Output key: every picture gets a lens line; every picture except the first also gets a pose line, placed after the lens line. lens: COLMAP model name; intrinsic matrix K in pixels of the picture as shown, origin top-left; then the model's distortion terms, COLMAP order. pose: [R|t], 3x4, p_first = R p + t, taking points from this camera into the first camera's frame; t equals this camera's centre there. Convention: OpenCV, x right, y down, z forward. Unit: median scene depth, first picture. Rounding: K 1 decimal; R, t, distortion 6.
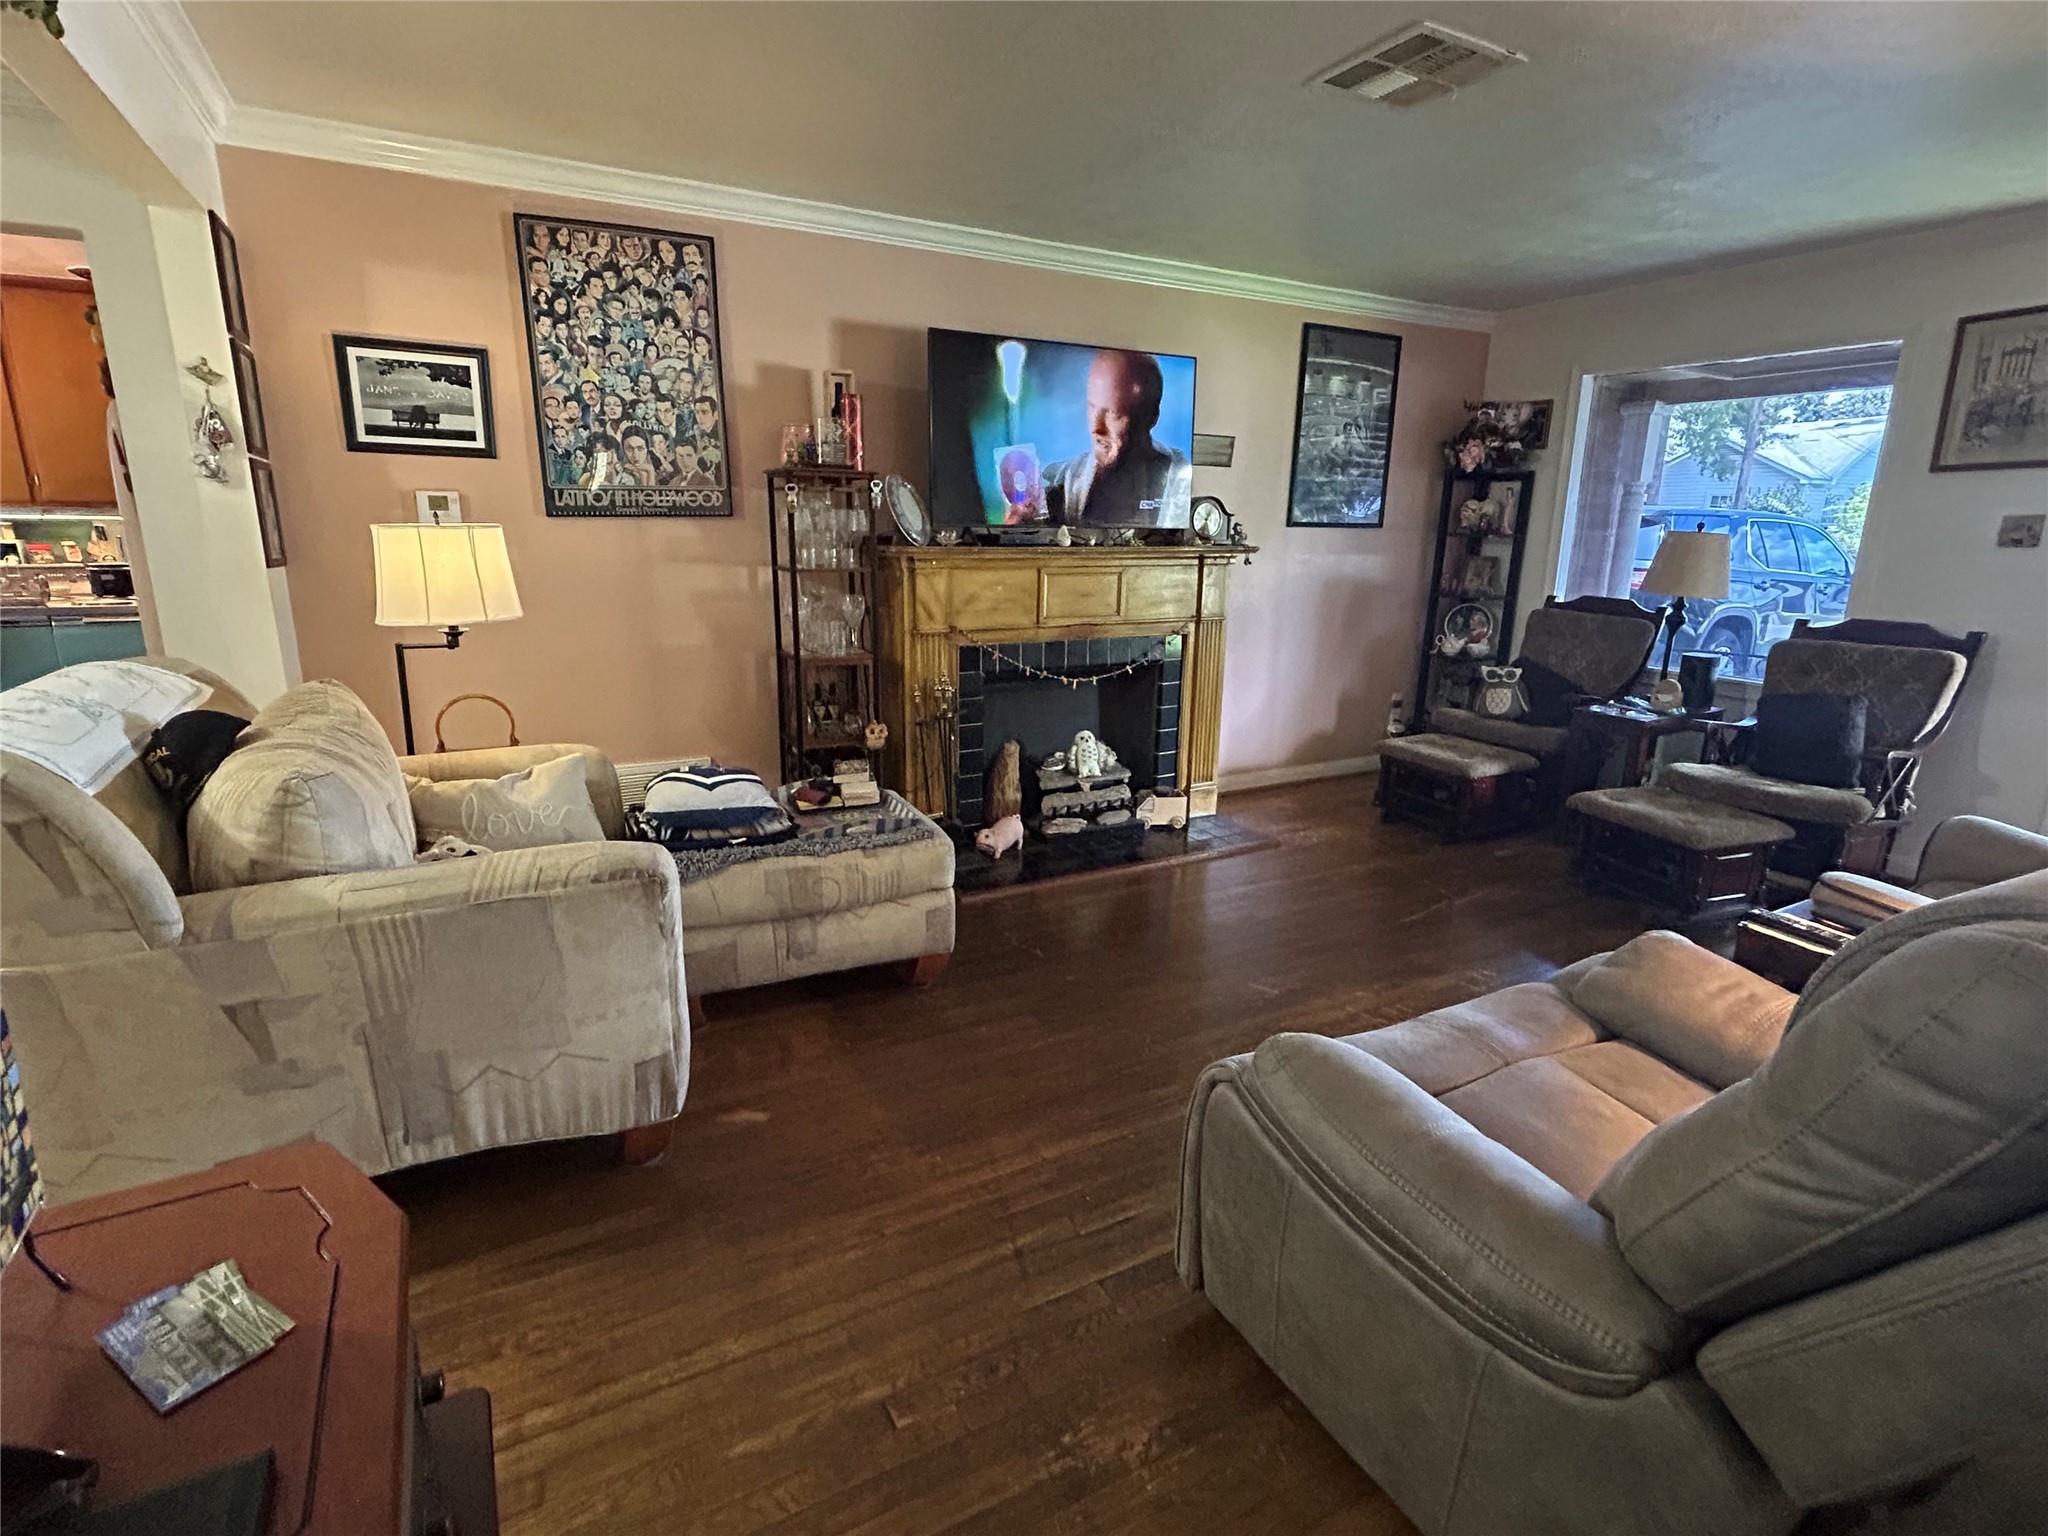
lens RADIAL K [[986.1, 0, 1024.1], [0, 986.1, 761.7], [0, 0, 1]] dist [-0.004512, -0.000566]
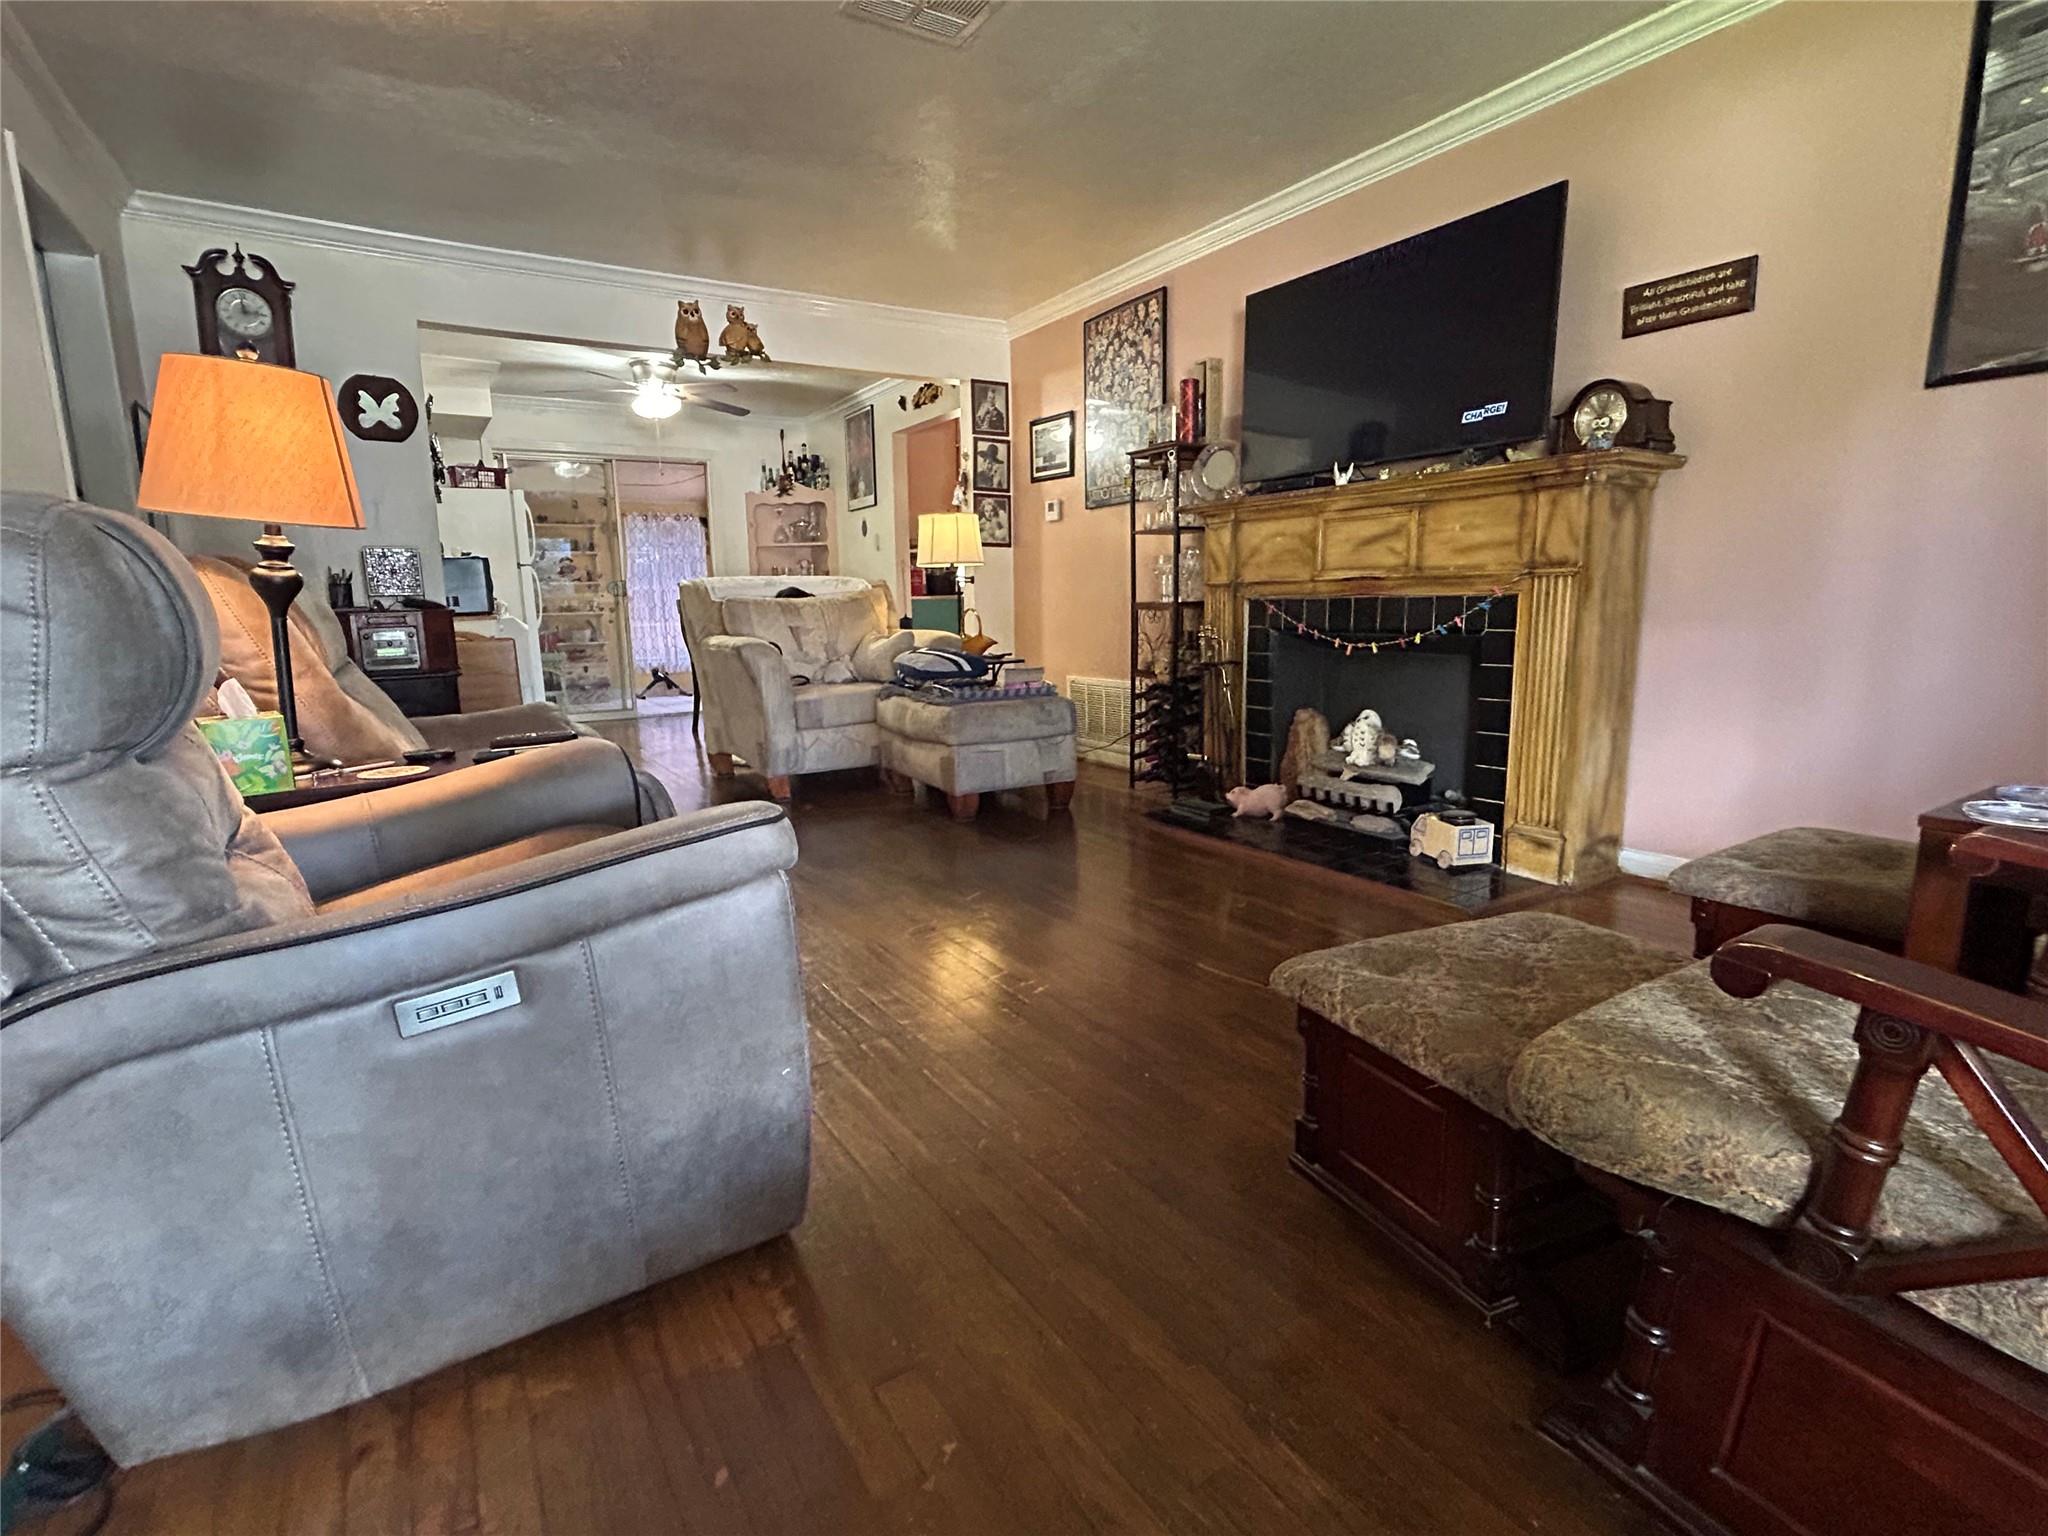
lens RADIAL K [[986.1, 0, 1025.6], [0, 986.1, 769.1], [0, 0, 1]] dist [-0.004512, -0.000566]
pose [[0.063763, 0.152470, -0.986249, 1.067441], [-0.218453, 0.966425, 0.135282, -0.039931], [0.973762, 0.206823, 0.094930, 0.812014]]
